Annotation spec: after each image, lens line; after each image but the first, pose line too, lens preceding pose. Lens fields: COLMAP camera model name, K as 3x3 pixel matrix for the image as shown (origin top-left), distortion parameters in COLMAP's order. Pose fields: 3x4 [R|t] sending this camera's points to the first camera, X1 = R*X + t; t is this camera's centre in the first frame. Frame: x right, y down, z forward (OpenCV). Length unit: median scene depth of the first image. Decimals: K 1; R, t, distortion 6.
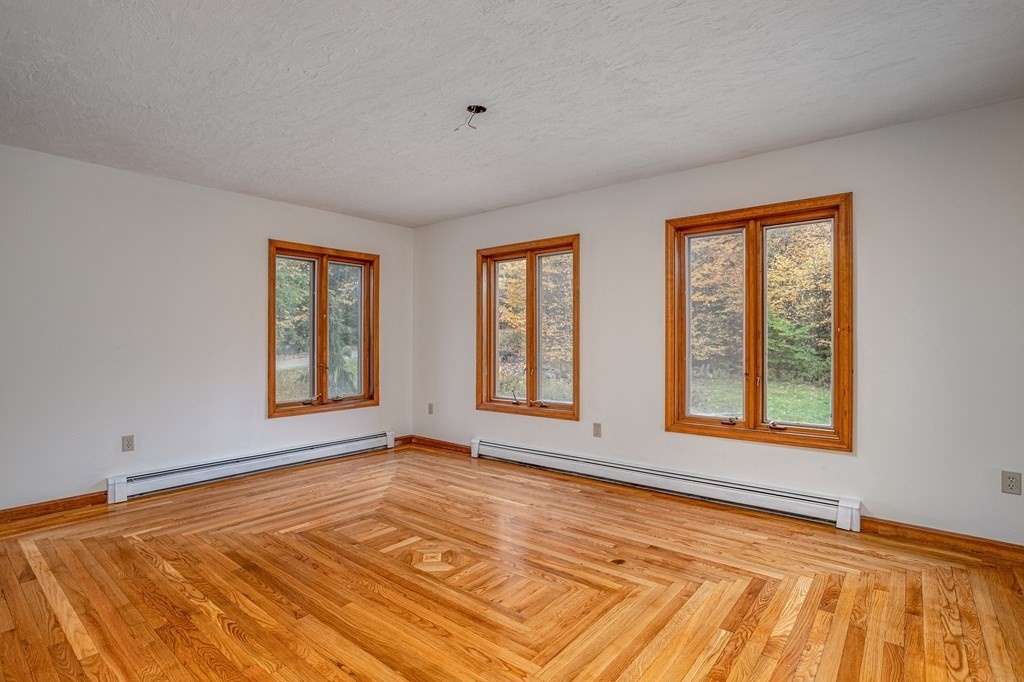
lens RADIAL K [[496.2, 0, 504.8], [0, 496.2, 342.6], [0, 0, 1]] dist [-0.036373, 0.021314]
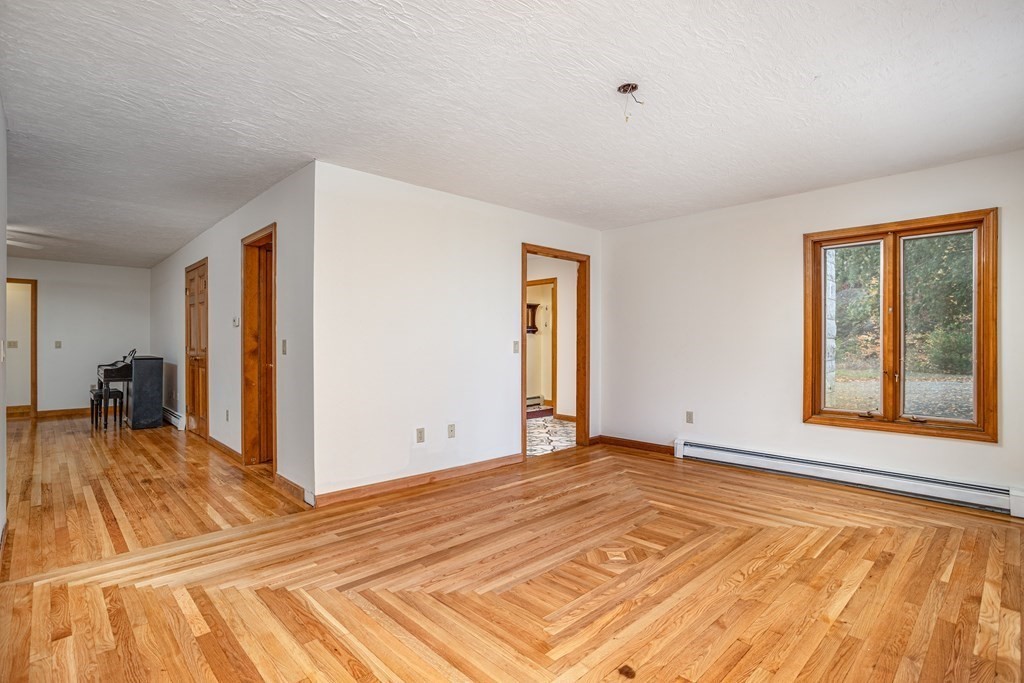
lens RADIAL K [[496.2, 0, 503.3], [0, 496.2, 342.5], [0, 0, 1]] dist [-0.036373, 0.021314]
pose [[-0.108137, 0.001609, -0.994135, 0.699303], [-0.001363, 0.999998, 0.001767, -0.003444], [0.994135, 0.001546, -0.108134, 0.693806]]
